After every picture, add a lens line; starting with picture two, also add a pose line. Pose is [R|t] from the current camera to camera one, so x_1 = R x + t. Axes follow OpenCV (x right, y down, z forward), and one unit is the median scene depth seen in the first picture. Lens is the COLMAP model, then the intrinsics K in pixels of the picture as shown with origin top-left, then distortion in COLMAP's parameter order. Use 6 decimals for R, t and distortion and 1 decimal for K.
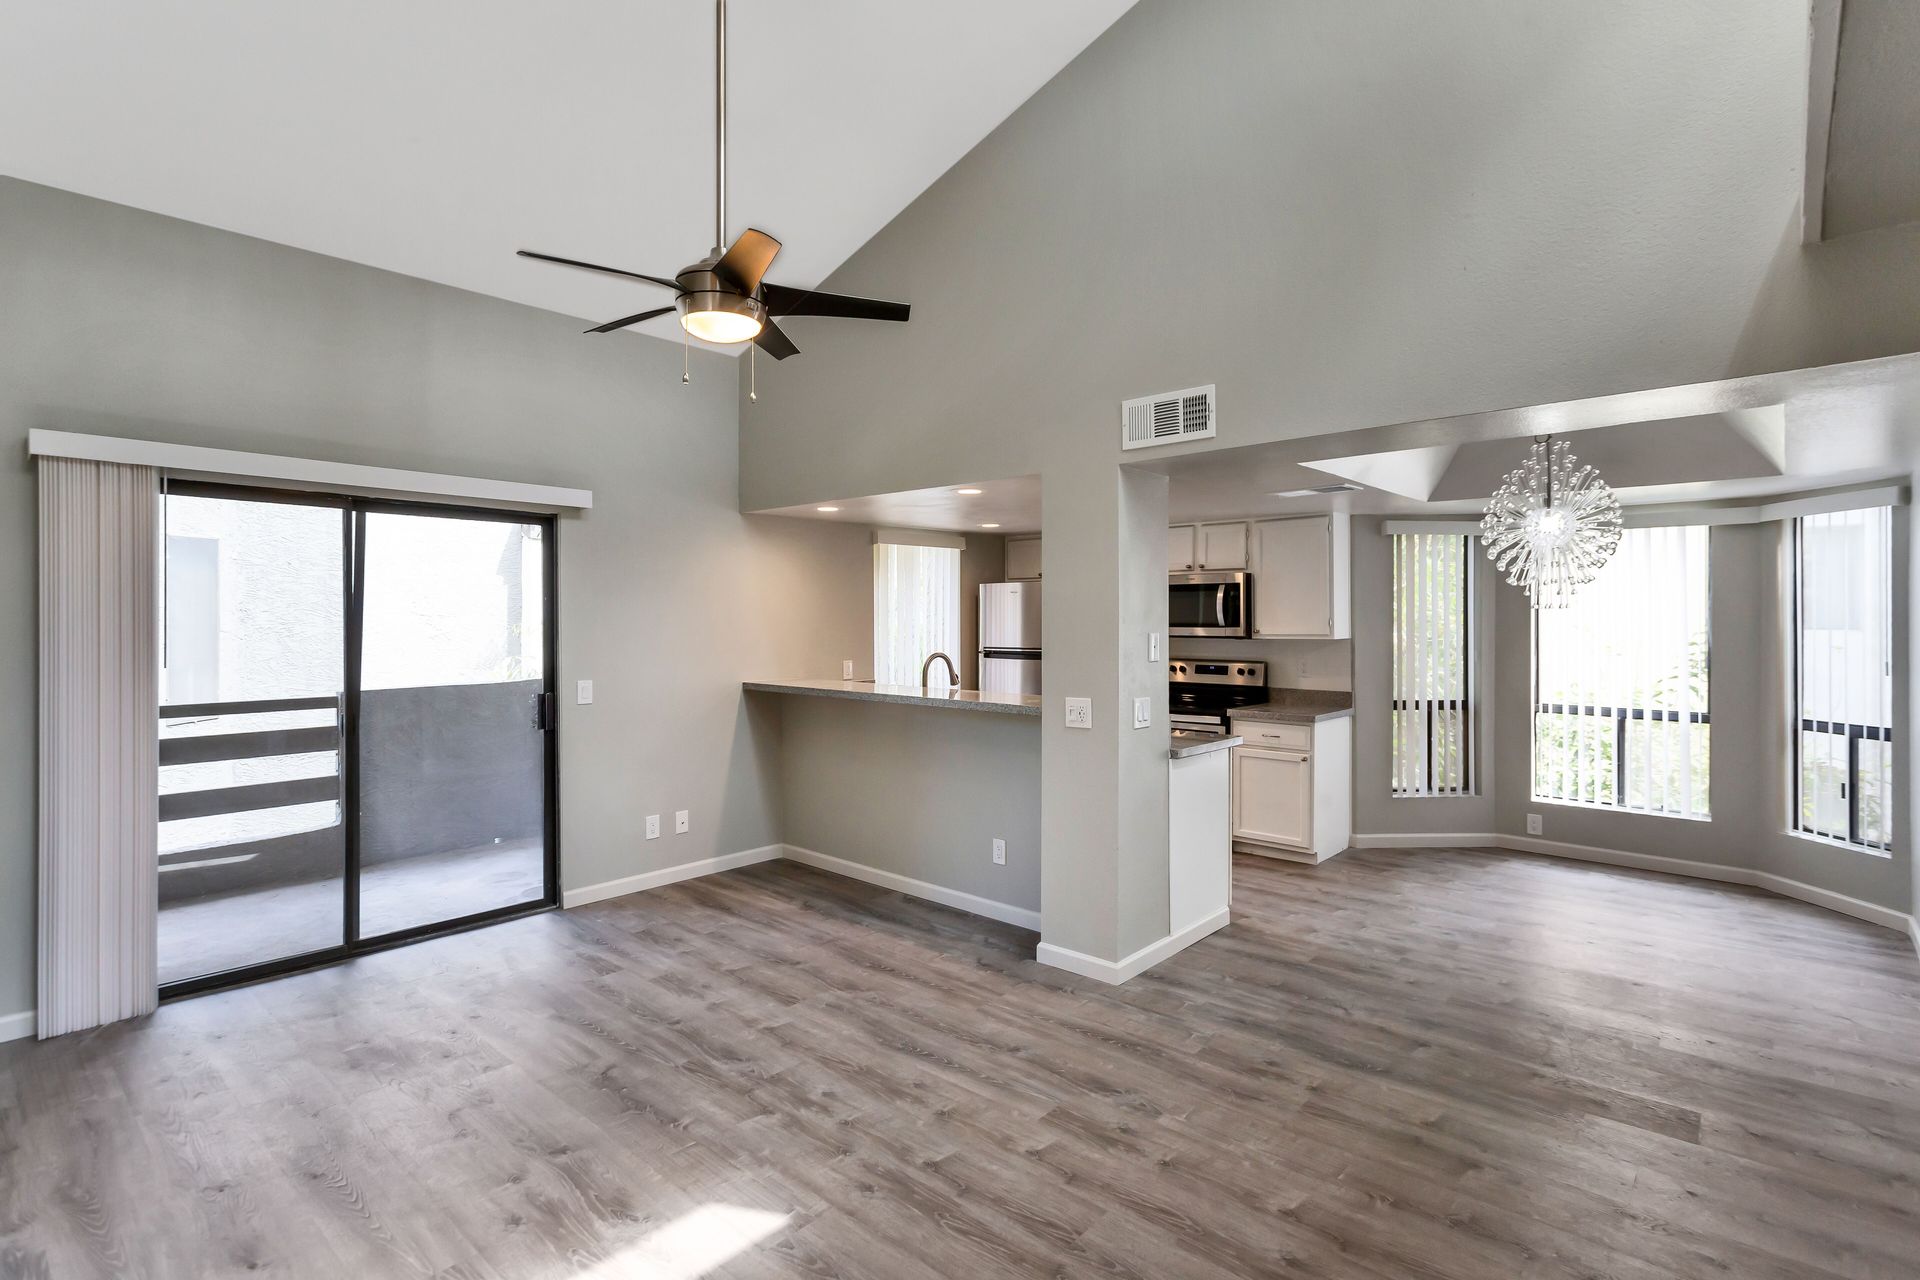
lens RADIAL K [[908.1, 0, 961.8], [0, 908.1, 617.4], [0, 0, 1]] dist [0.003153, -0.000023]
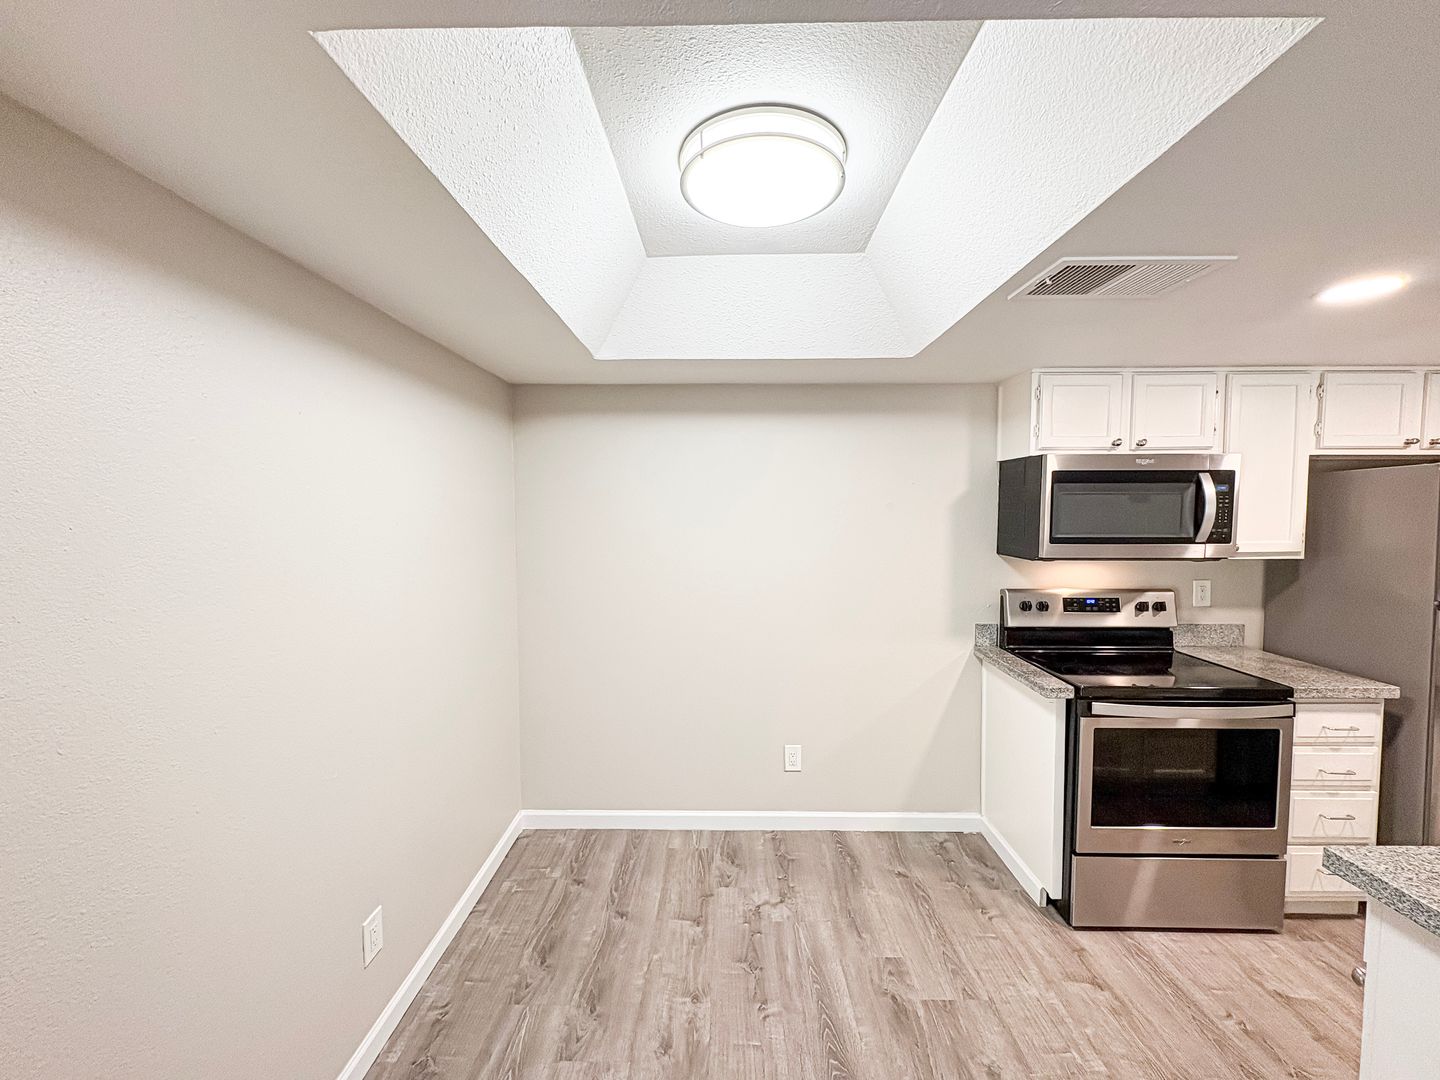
lens RADIAL K [[571.8, 0, 720.0], [0, 571.8, 540.0], [0, 0, 1]] dist [0.001236, 0.000135]
pose [[0.752665, -0.035984, 0.657419, -0.283073], [0.004429, 0.998759, 0.049598, -0.015526], [-0.658389, -0.034419, 0.751891, 1.281497]]
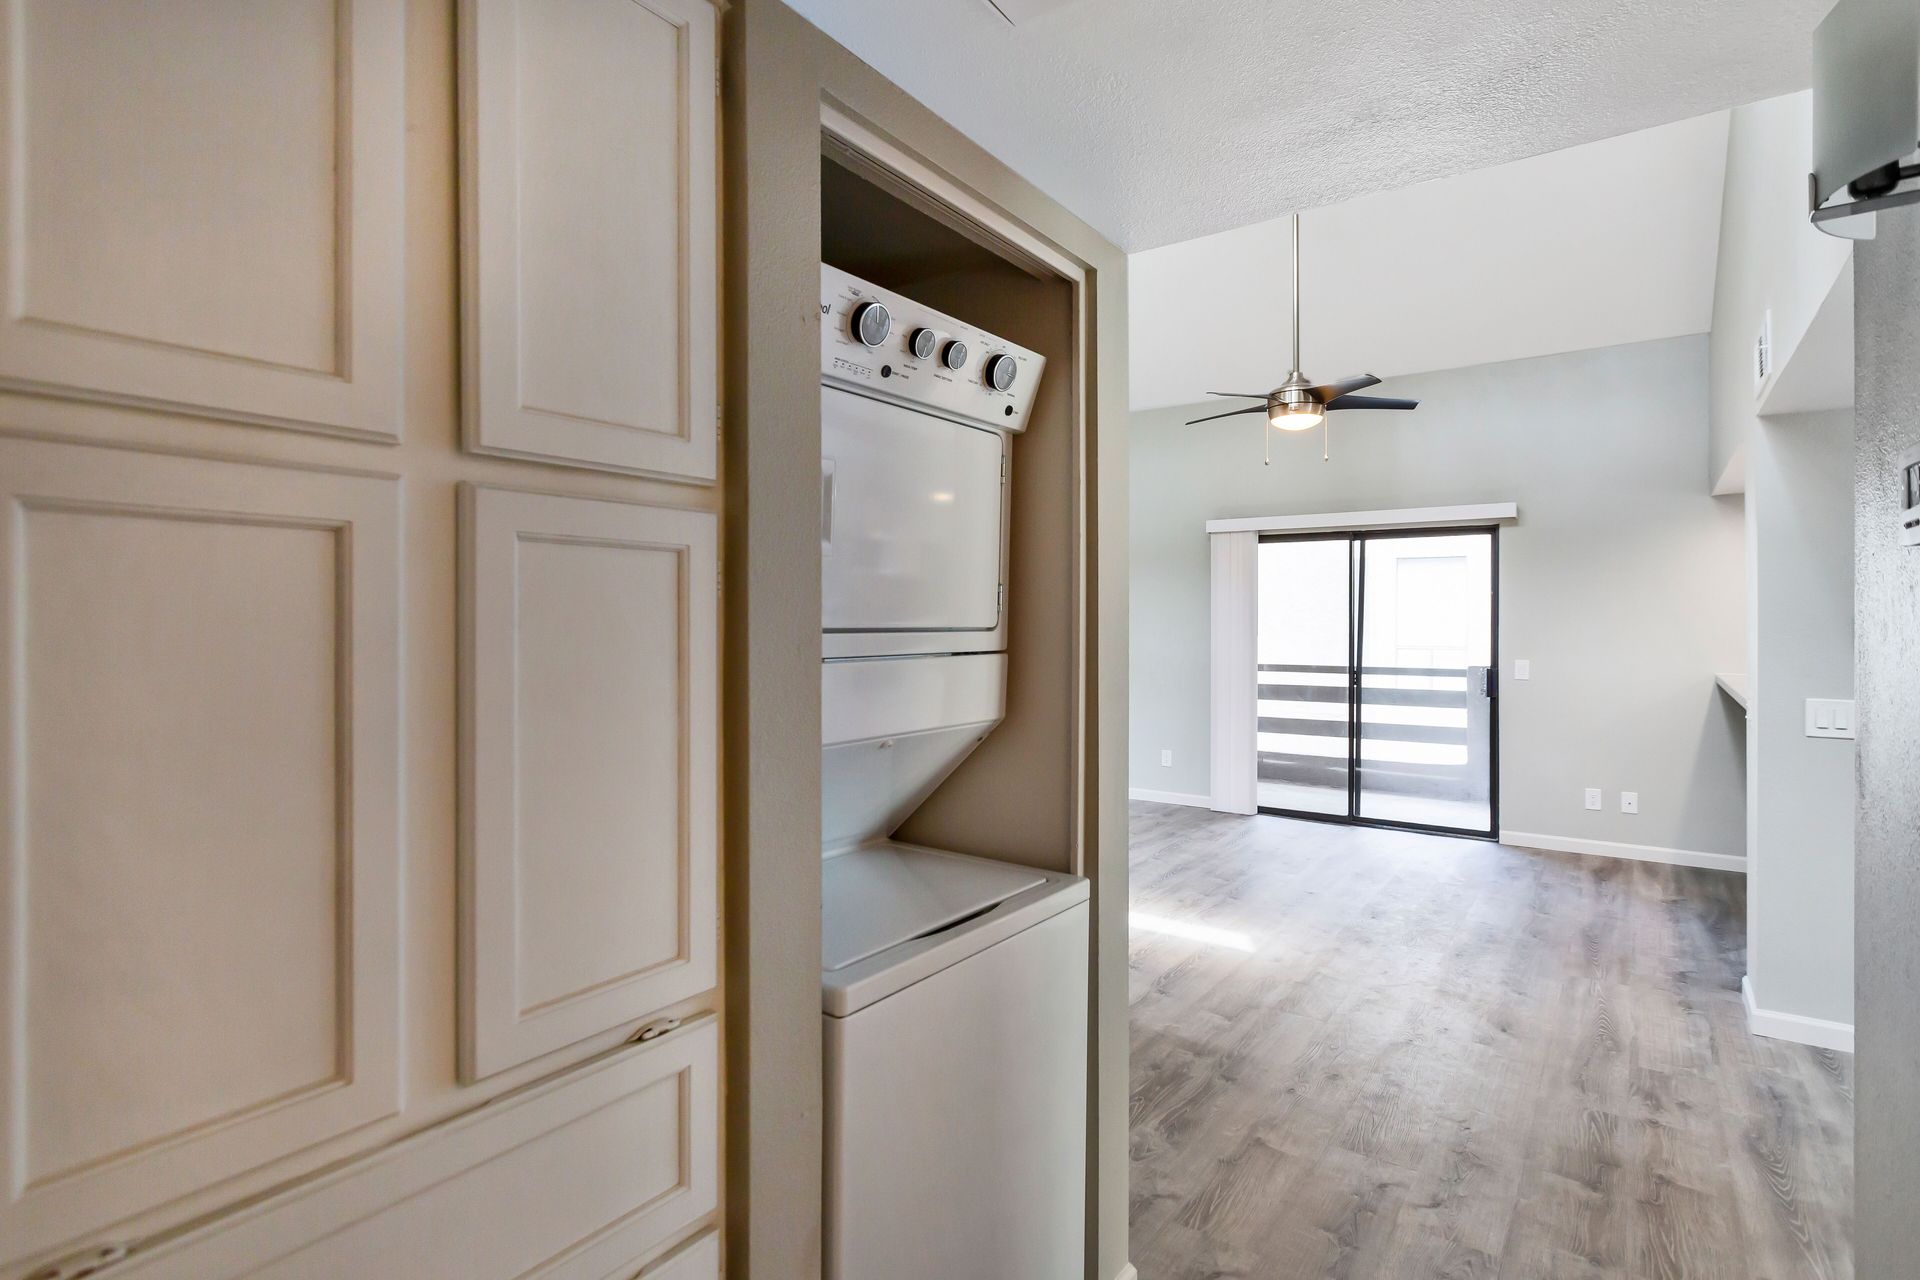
lens RADIAL K [[947.7, 0, 981.7], [0, 947.7, 622.3], [0, 0, 1]] dist [0.000494, 0.001042]
pose [[0.121348, 0.001580, -0.992609, 0.820147], [0.002303, 0.999996, 0.001873, 0.017262], [0.992607, -0.002513, 0.121343, 0.157663]]
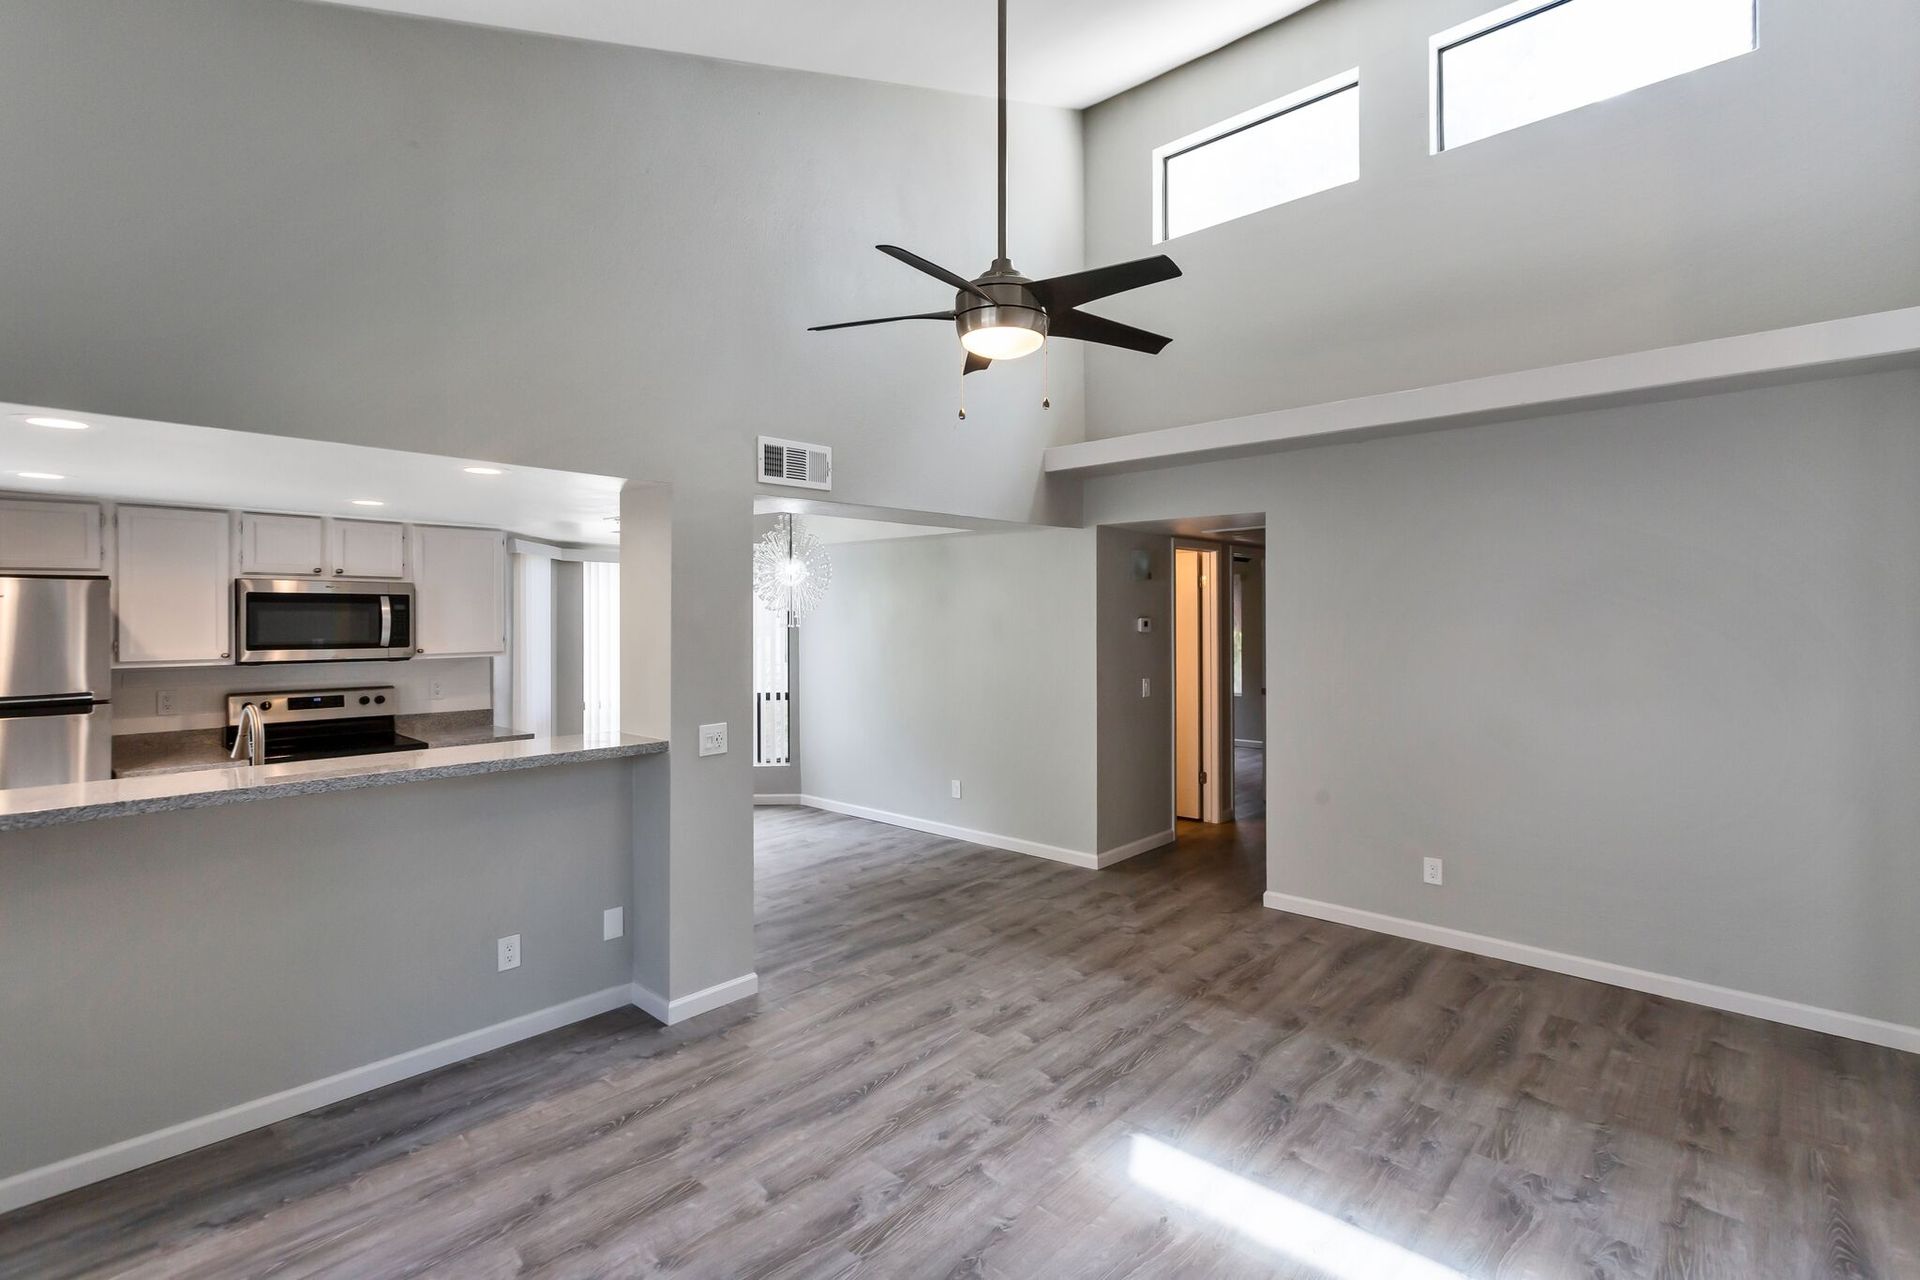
lens RADIAL K [[913.3, 0, 969.3], [0, 913.3, 618.9], [0, 0, 1]] dist [0.005707, 0.000898]
pose [[0.004156, -0.000704, 0.999991, -0.751411], [0.000690, 1.000000, 0.000701, -0.020923], [-0.999991, 0.000687, 0.004156, 0.643541]]
